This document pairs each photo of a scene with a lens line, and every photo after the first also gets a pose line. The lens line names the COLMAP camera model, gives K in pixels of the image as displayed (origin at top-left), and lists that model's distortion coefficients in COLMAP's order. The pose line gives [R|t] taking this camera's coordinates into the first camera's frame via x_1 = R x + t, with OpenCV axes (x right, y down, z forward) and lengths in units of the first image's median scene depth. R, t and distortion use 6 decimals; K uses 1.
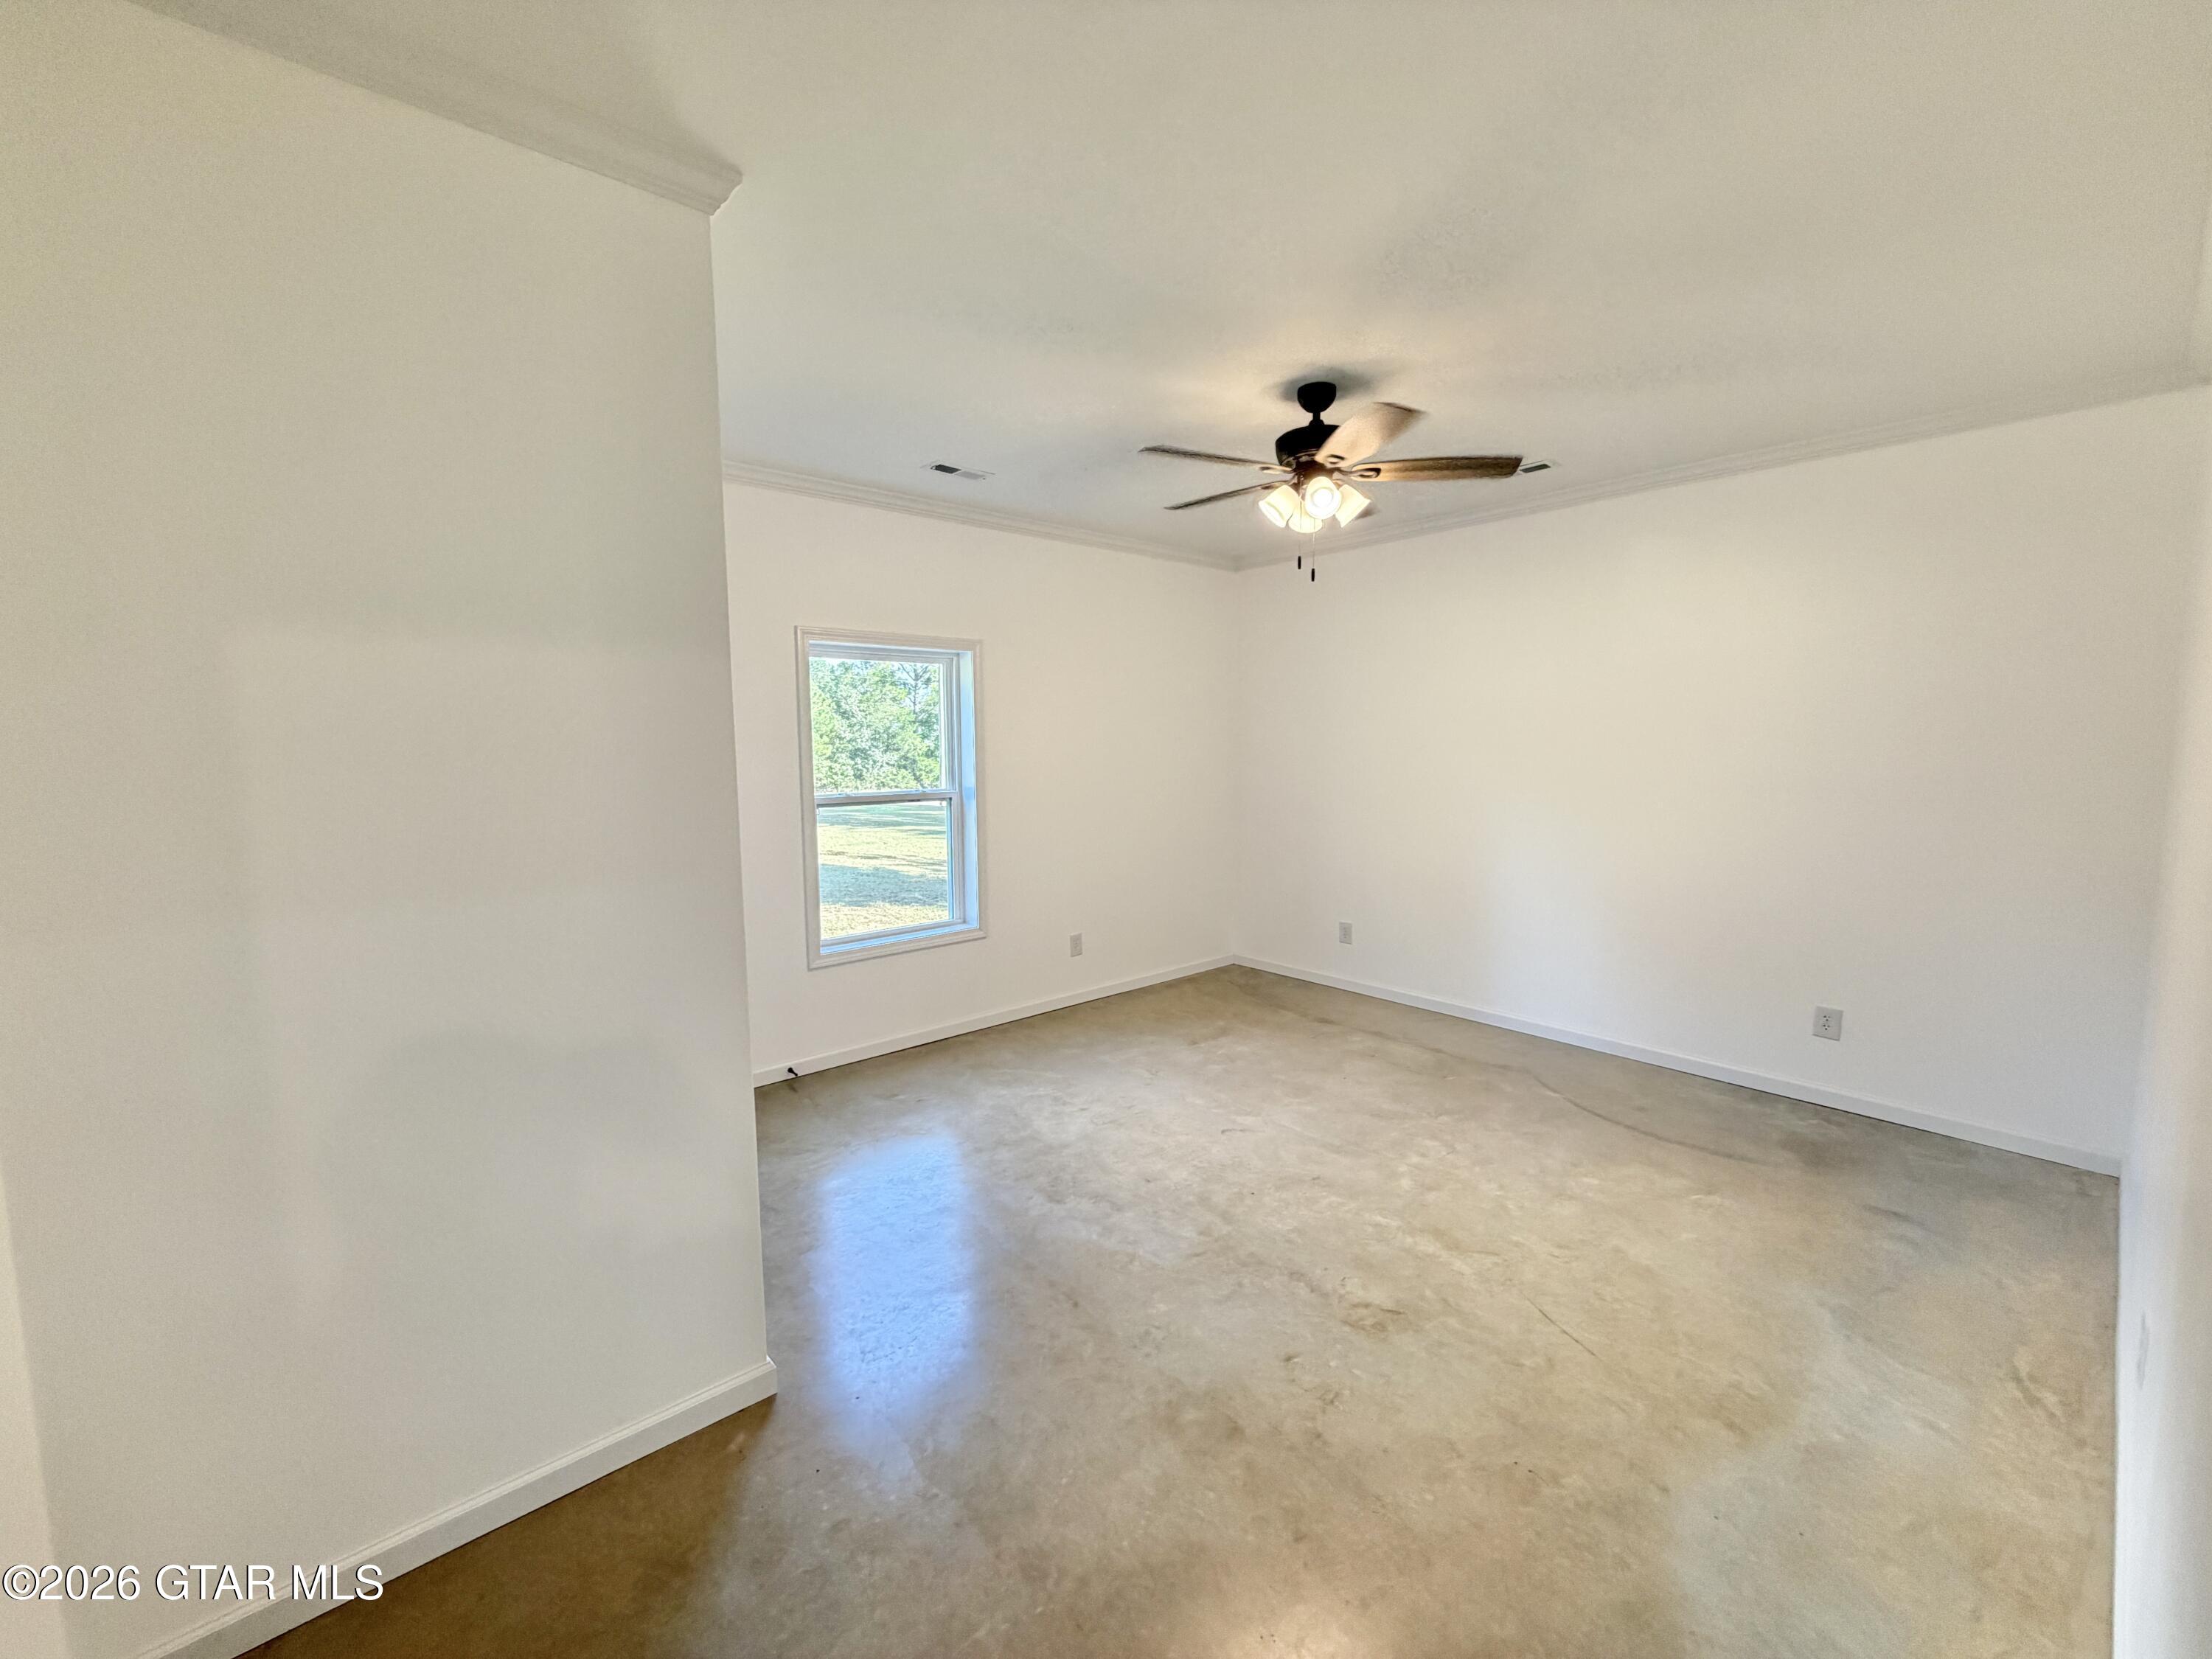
lens RADIAL K [[878.9, 0, 1093.1], [0, 878.9, 827.6], [0, 0, 1]] dist [0.000024, 0.000151]
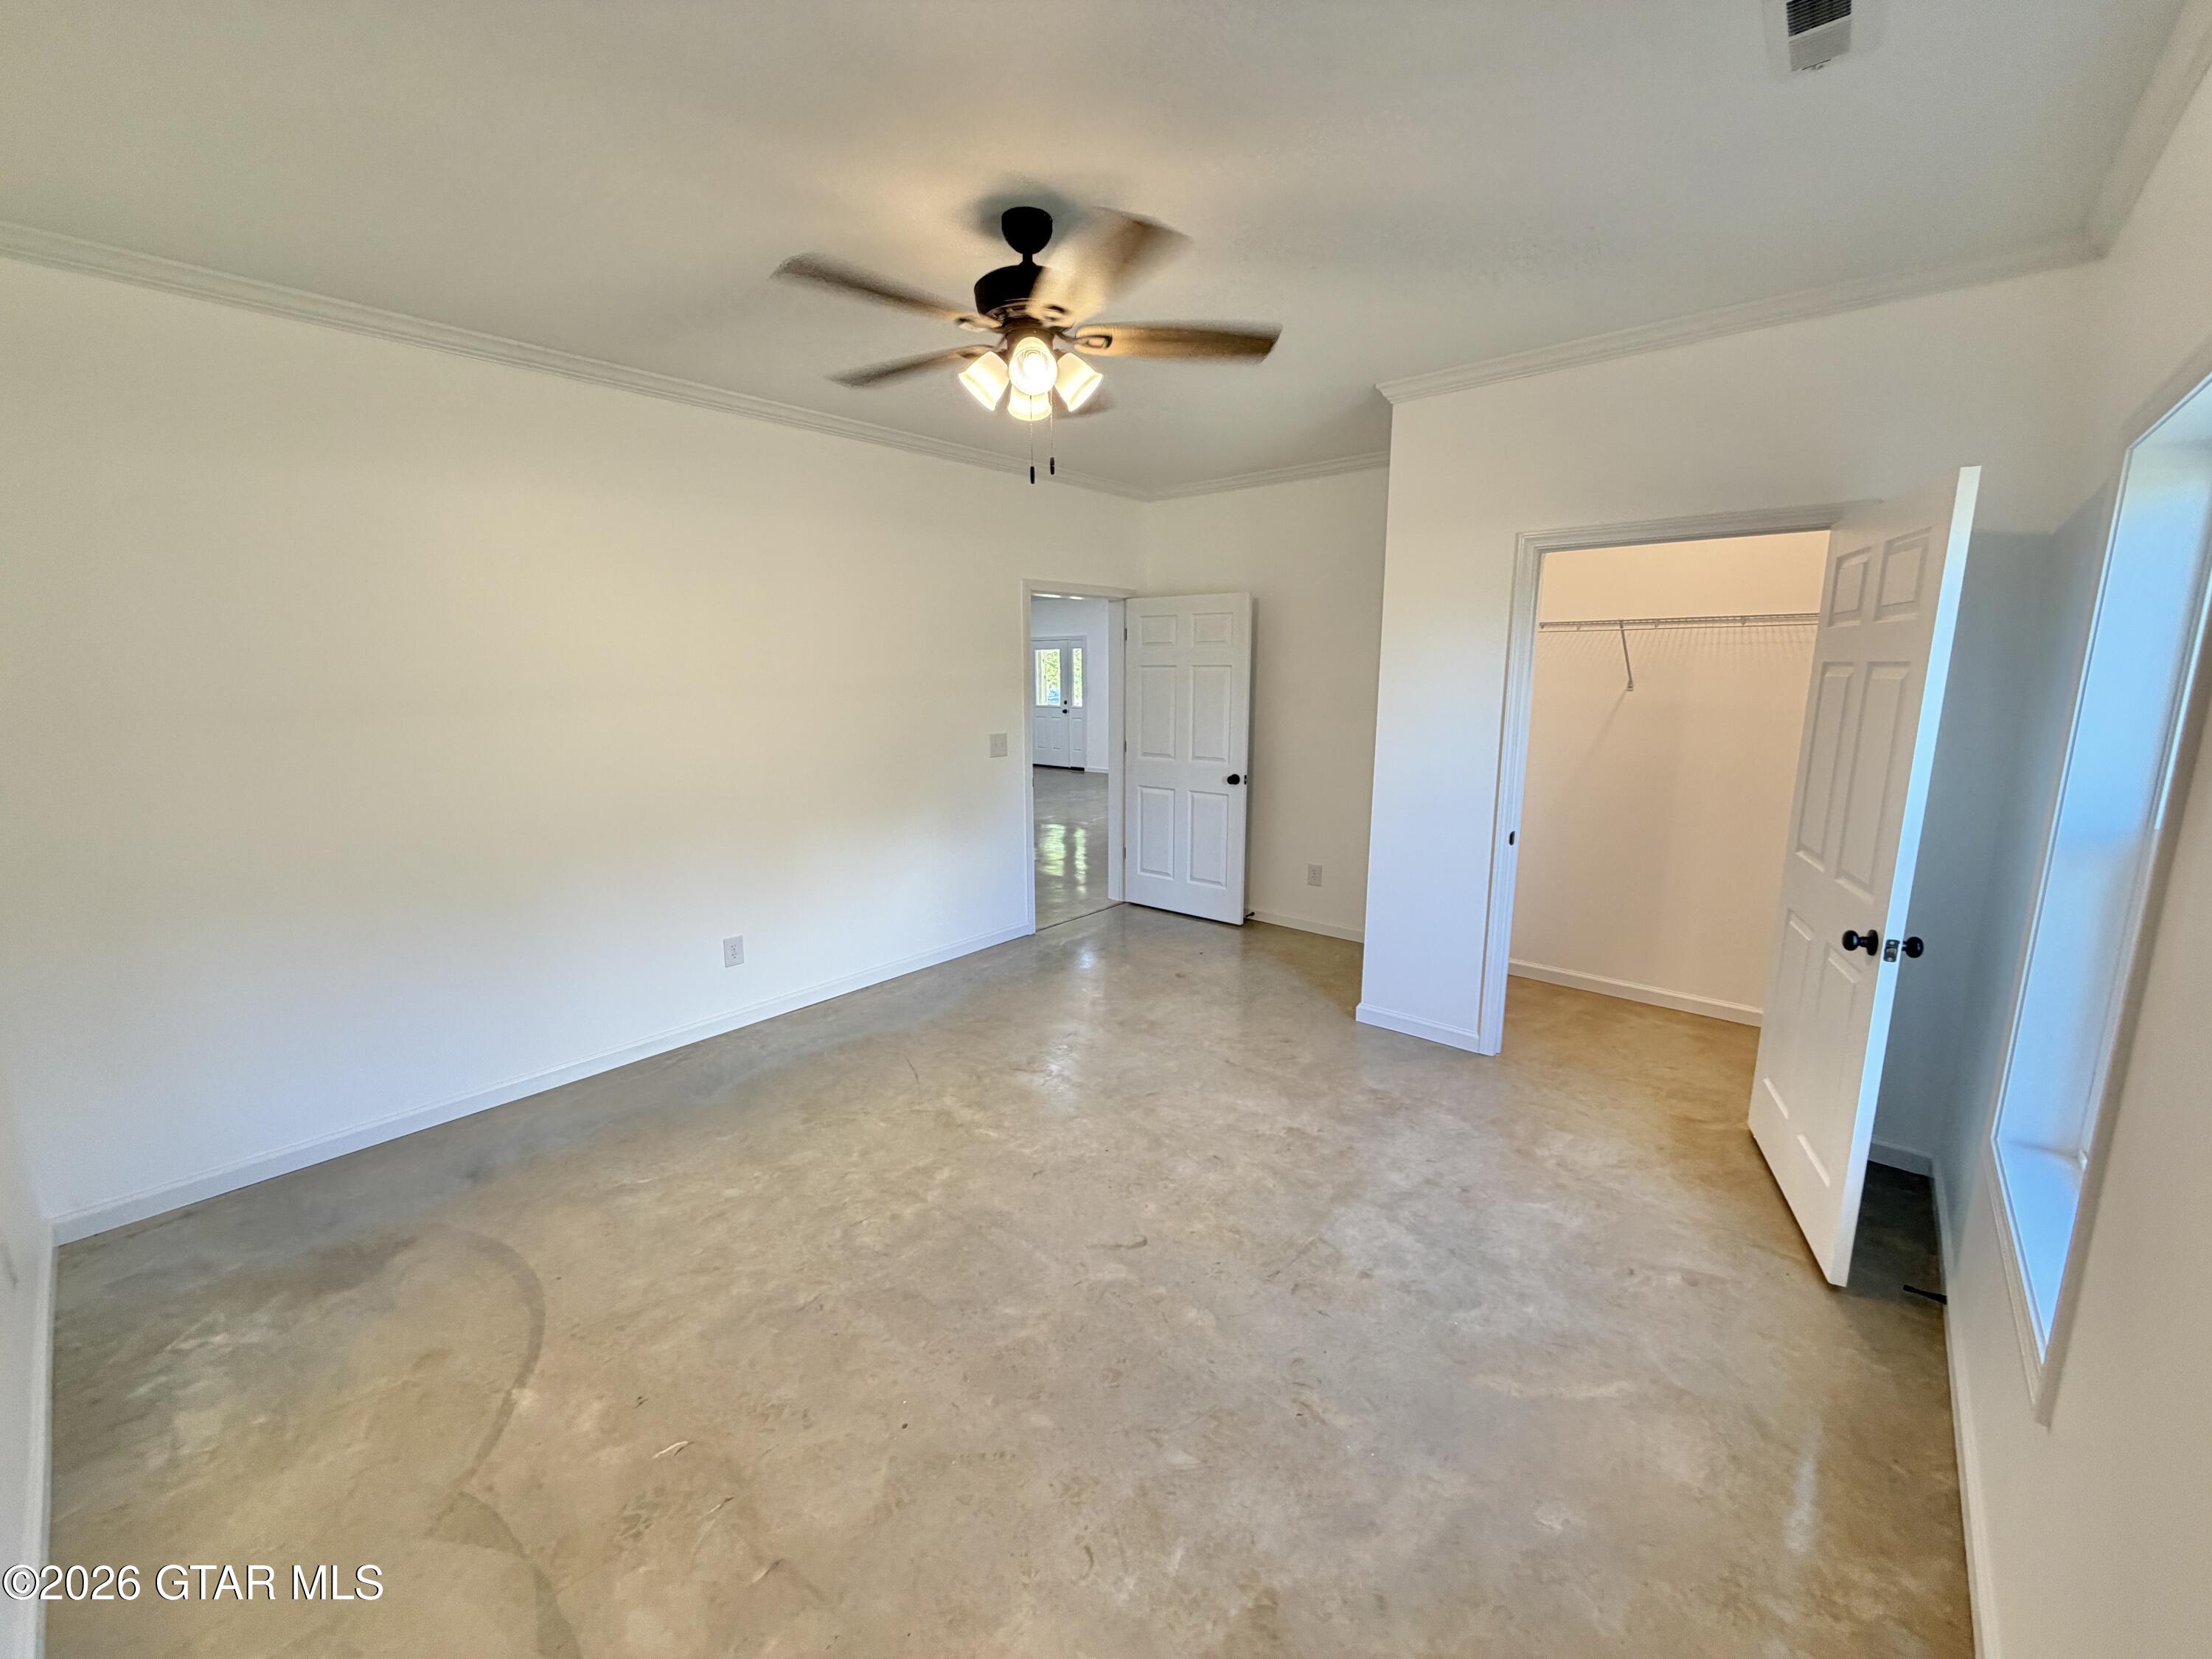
lens RADIAL K [[878.9, 0, 1093.1], [0, 878.9, 827.6], [0, 0, 1]] dist [0.000024, 0.000151]
pose [[-0.989797, 0.038371, -0.137218, 0.314884], [-0.001098, 0.960973, 0.276639, -0.202129], [0.142478, 0.273967, -0.951127, 1.812731]]
